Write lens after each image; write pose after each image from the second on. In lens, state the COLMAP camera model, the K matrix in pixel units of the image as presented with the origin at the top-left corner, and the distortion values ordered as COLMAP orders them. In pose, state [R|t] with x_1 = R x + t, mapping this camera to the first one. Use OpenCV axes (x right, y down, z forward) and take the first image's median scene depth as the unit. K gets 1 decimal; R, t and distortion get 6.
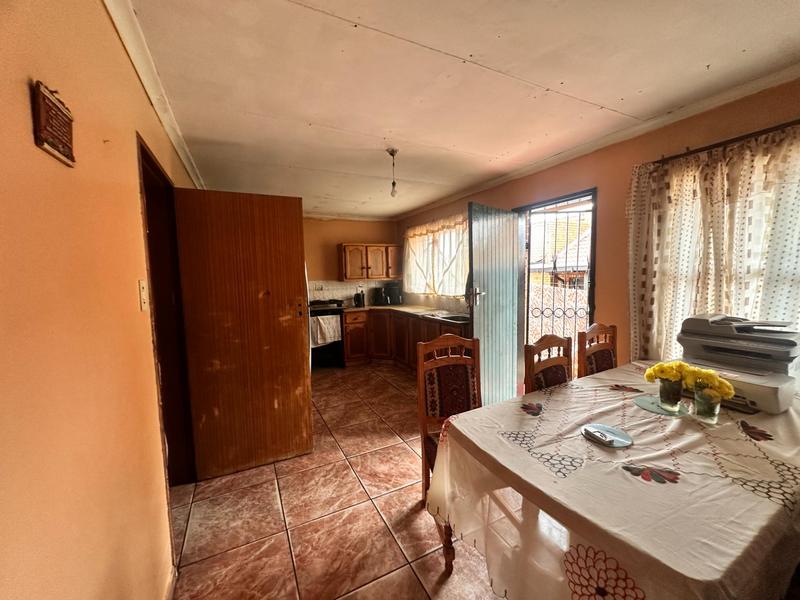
lens RADIAL K [[318.5, 0, 399.0], [0, 318.5, 298.3], [0, 0, 1]] dist [-0.000219, -0.000392]
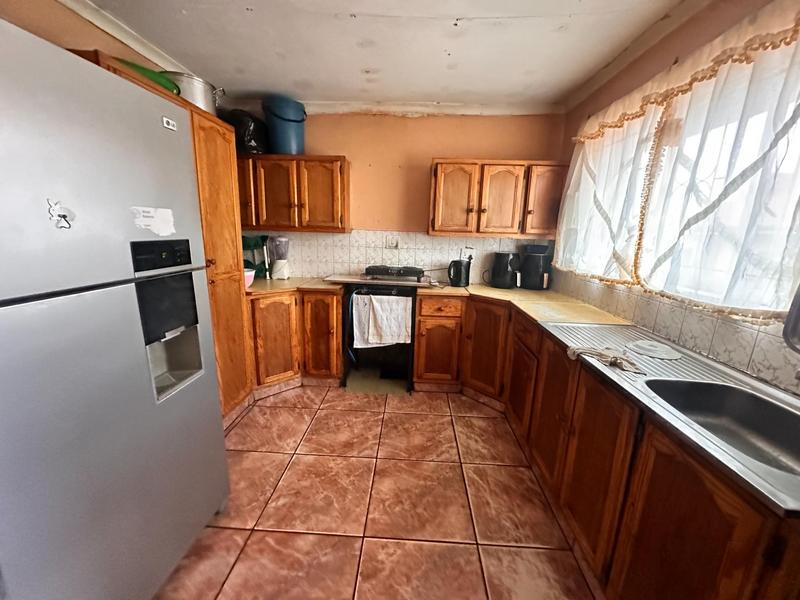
lens RADIAL K [[318.5, 0, 399.3], [0, 318.5, 298.8], [0, 0, 1]] dist [-0.000219, -0.000392]
pose [[0.870606, 0.152867, -0.467629, 0.046640], [-0.088886, 0.983734, 0.156098, -0.027698], [0.483885, -0.094334, 0.870032, 0.510573]]
